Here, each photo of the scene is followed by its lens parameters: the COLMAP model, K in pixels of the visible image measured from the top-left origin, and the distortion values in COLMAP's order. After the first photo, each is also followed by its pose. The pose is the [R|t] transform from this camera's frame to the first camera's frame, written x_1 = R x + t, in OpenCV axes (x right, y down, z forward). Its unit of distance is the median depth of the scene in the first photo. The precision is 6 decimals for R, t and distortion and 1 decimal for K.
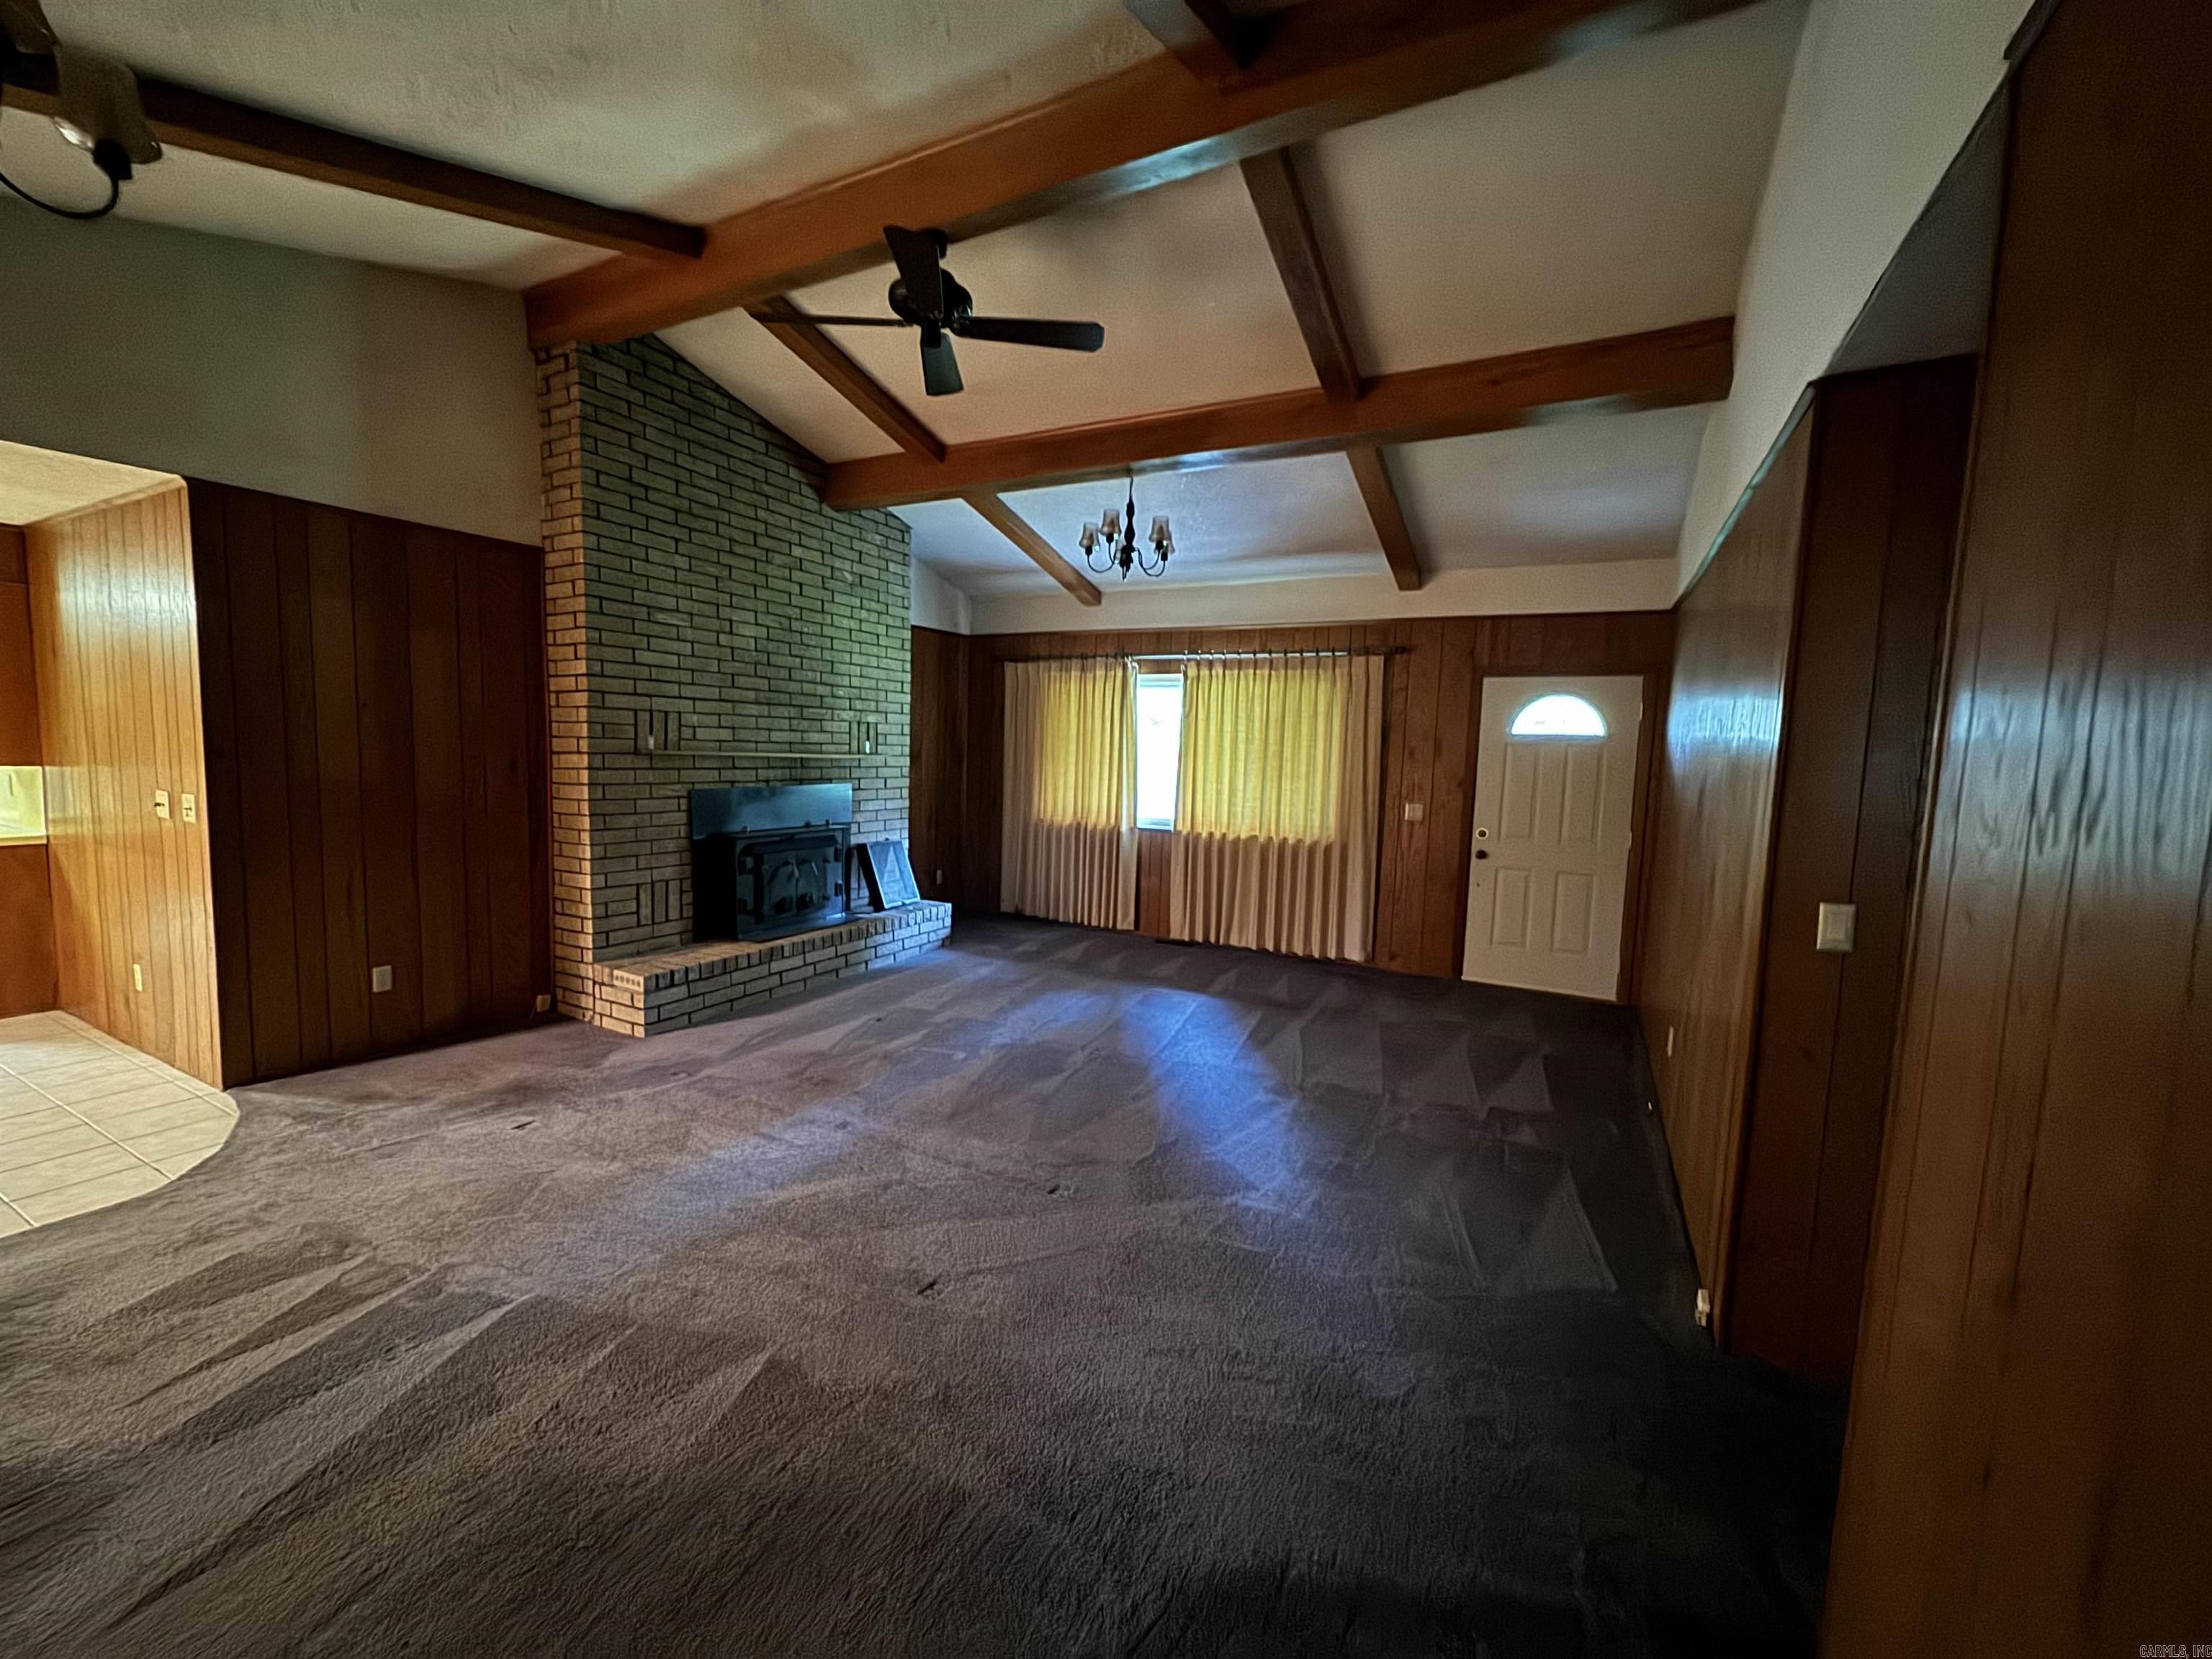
lens RADIAL K [[888.5, 0, 1103.1], [0, 888.5, 835.0], [0, 0, 1]] dist [-0.001949, 0.000053]
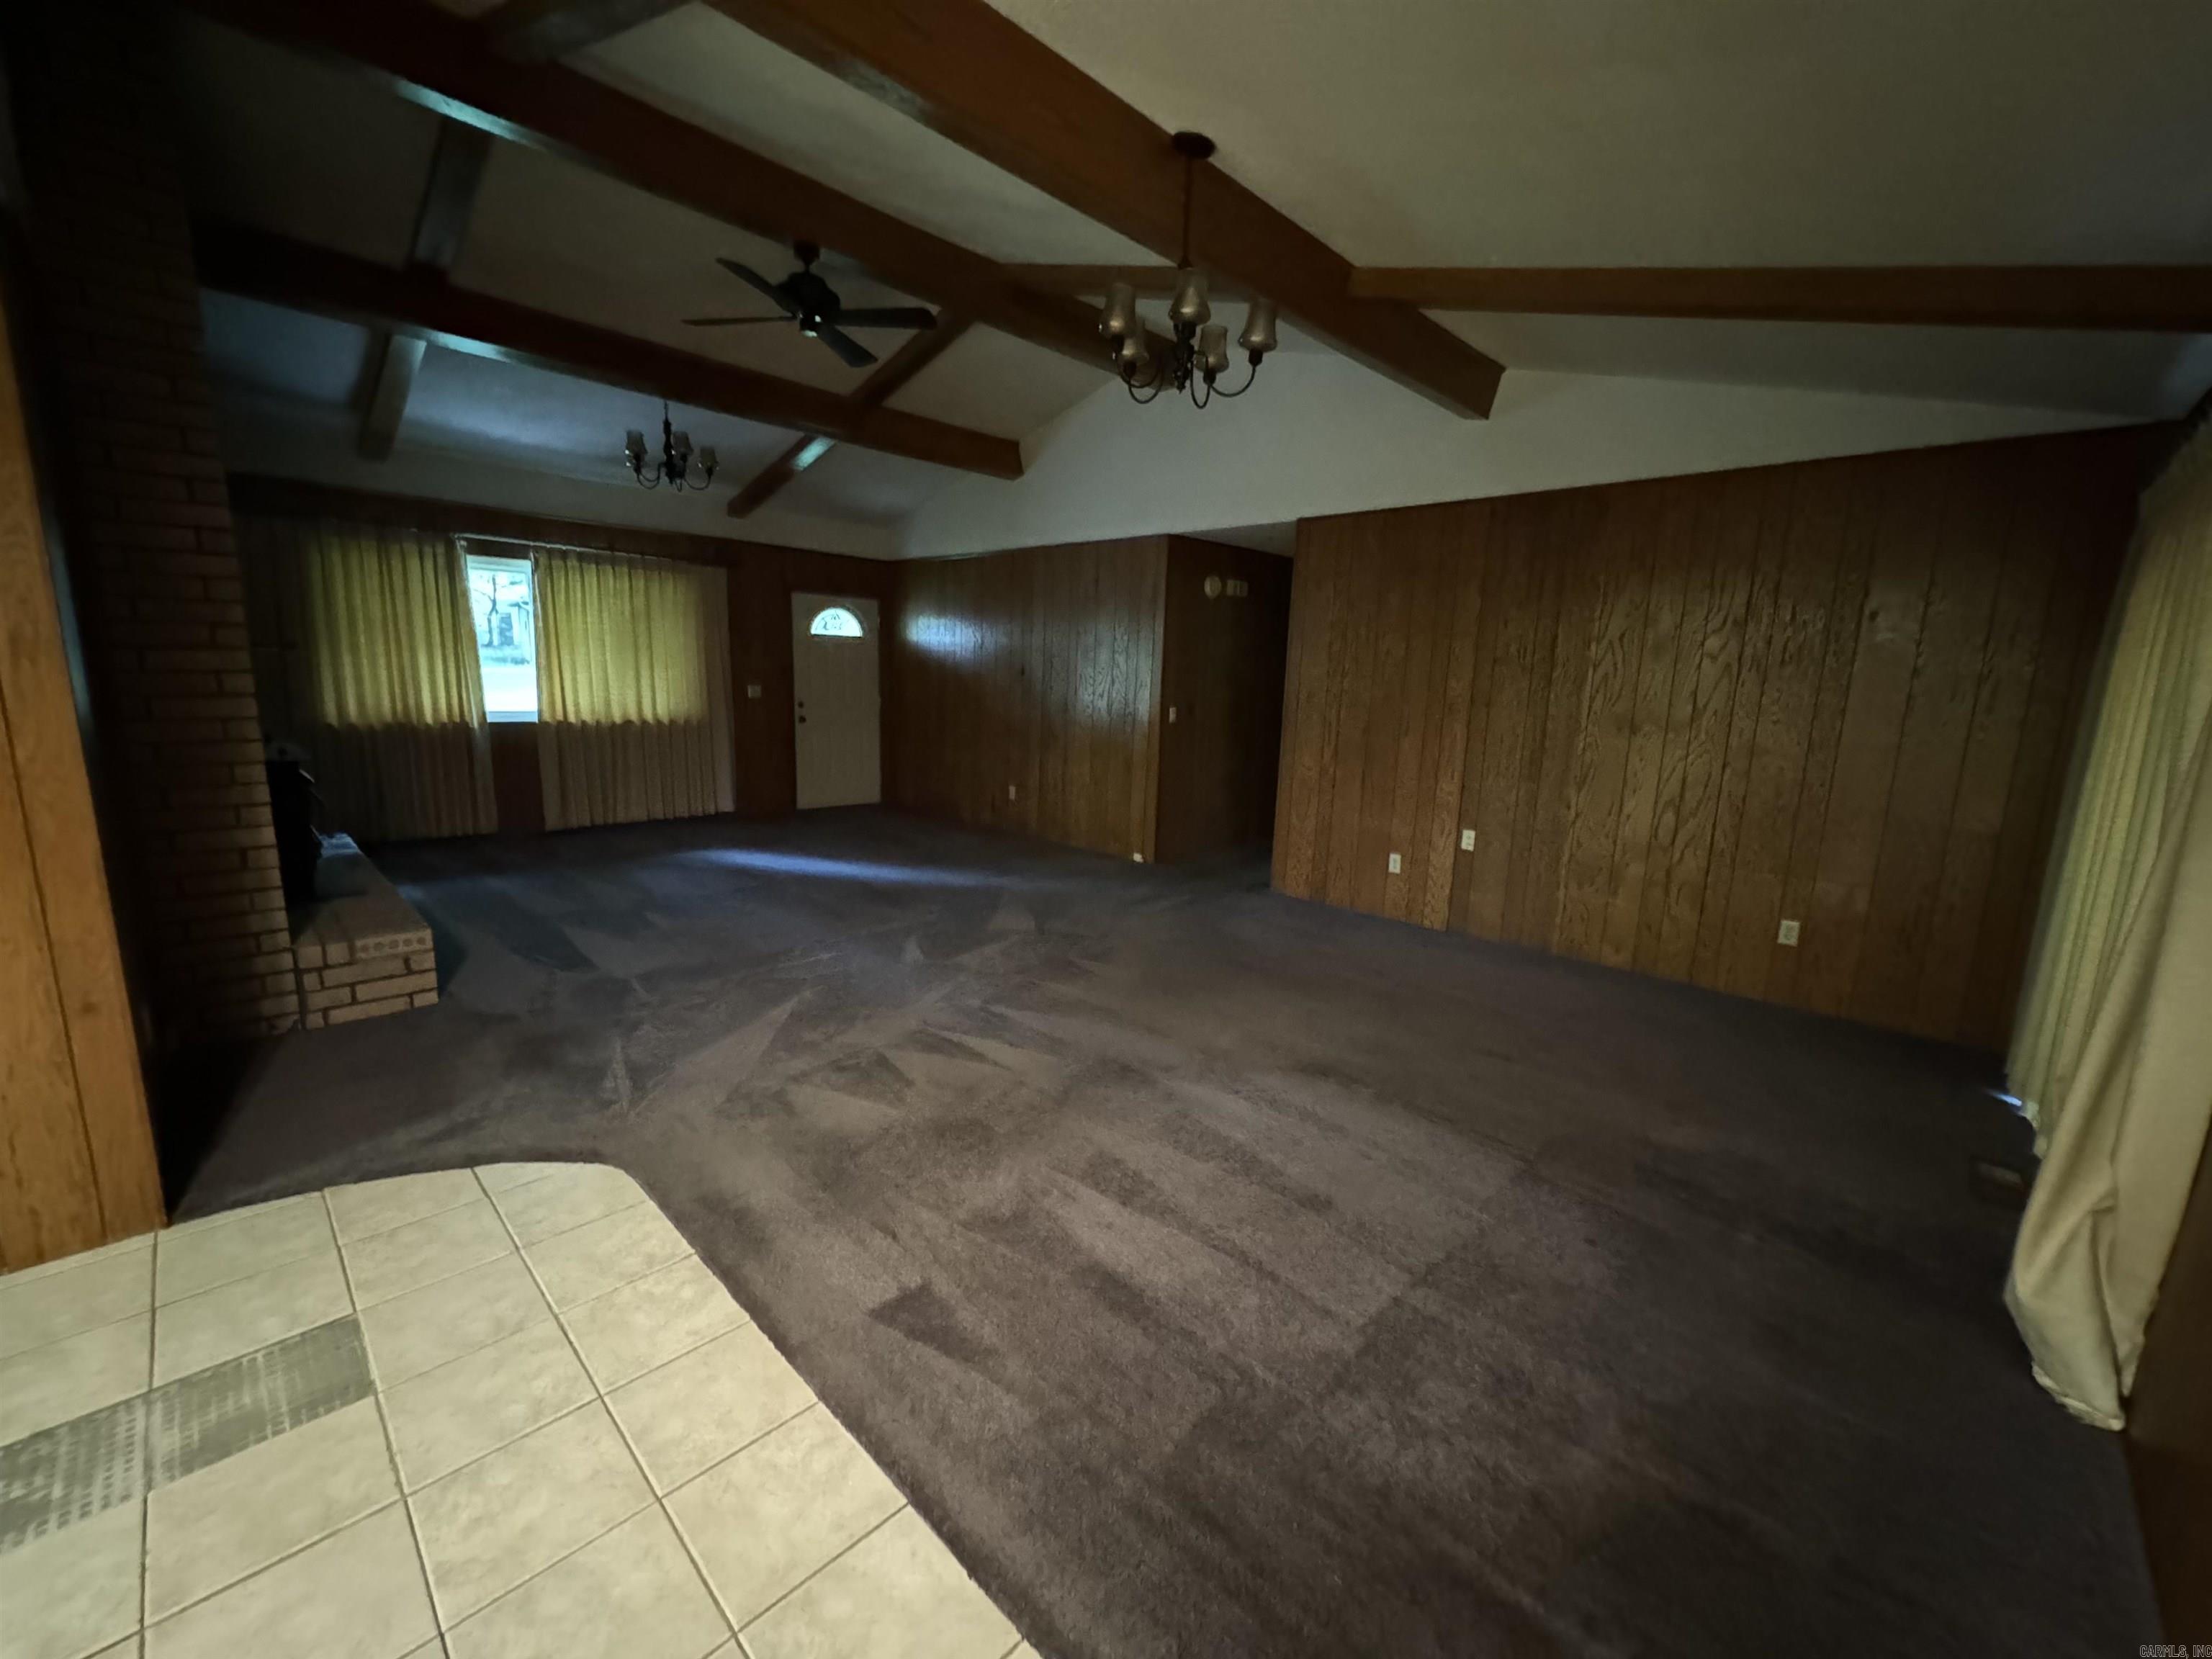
lens RADIAL K [[888.5, 0, 1103.5], [0, 888.5, 828.2], [0, 0, 1]] dist [-0.001949, 0.000053]
pose [[0.274997, -0.190127, 0.942459, -0.885632], [0.063237, 0.981706, 0.179593, -0.032752], [-0.959363, 0.010210, 0.281989, 0.135483]]
